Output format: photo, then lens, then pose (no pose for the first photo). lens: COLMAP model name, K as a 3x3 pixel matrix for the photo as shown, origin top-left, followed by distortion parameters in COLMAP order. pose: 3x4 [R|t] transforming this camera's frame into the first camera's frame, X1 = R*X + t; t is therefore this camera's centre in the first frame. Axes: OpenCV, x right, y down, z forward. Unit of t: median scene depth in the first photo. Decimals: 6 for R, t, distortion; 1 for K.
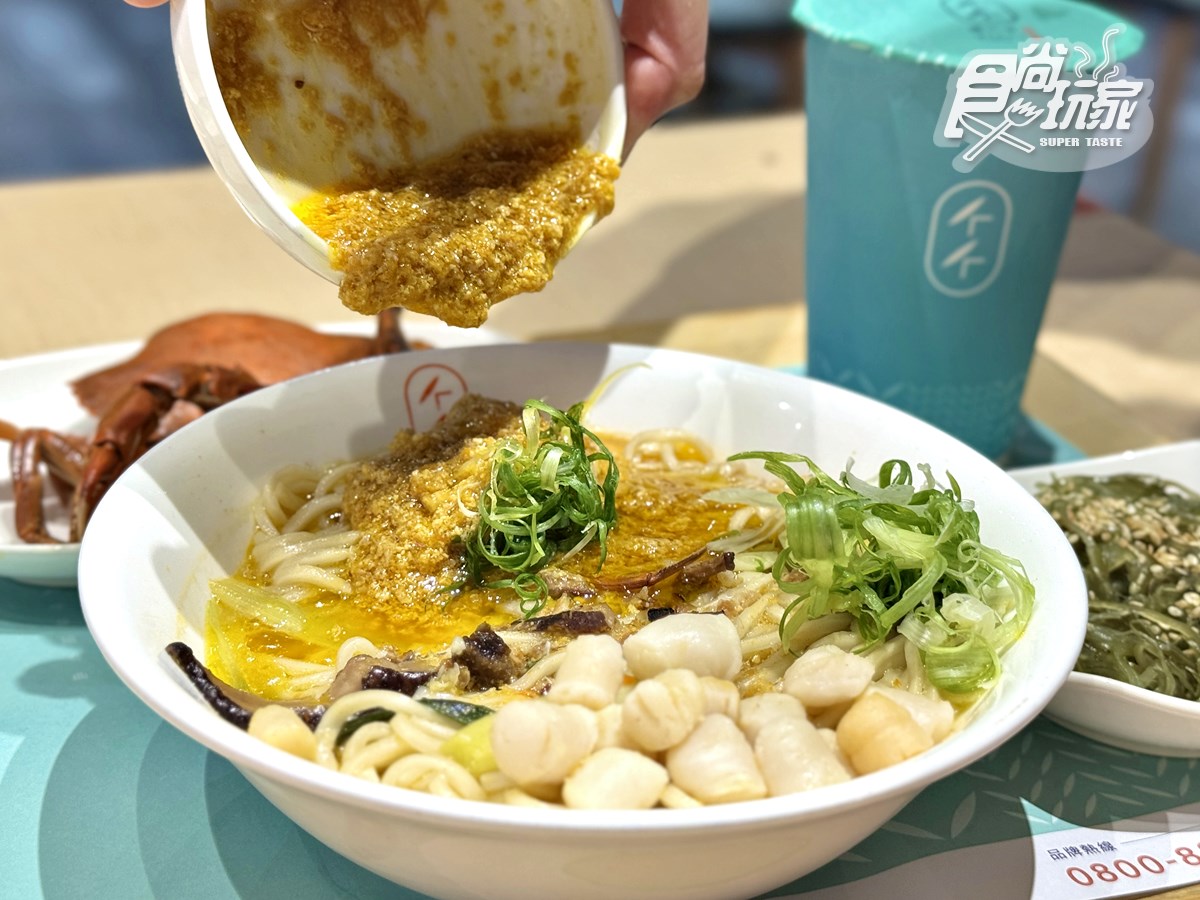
lens RADIAL K [[1625.1, 0, 600.0], [0, 1625.1, 450.0], [0, 0, 1]] dist [0.130005, -0.024883]
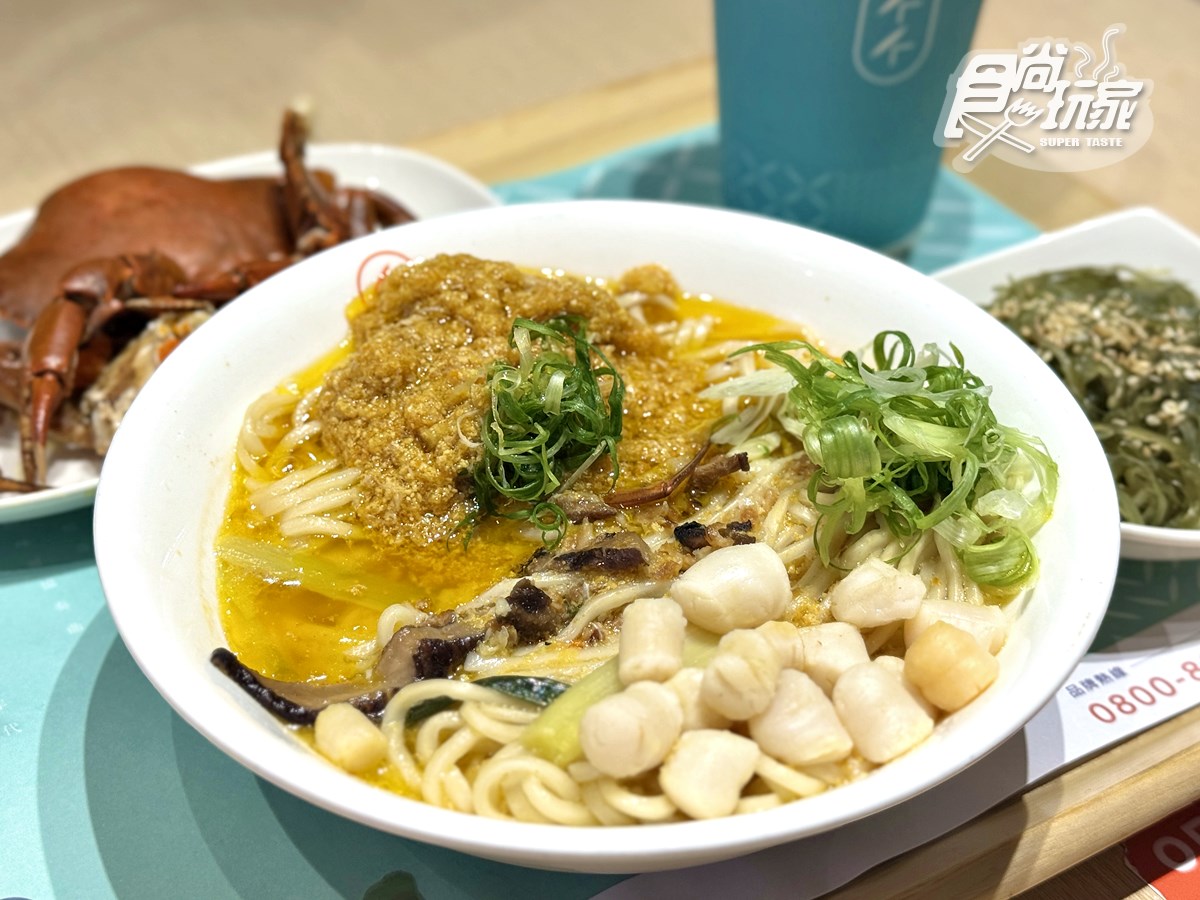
lens RADIAL K [[1625.1, 0, 600.0], [0, 1625.1, 450.0], [0, 0, 1]] dist [0.130005, -0.024883]
pose [[0.988855, -0.127792, 0.076386, -0.080706], [0.111282, 0.975264, 0.190989, -0.136214], [-0.098904, -0.180360, 0.978616, 0.041907]]
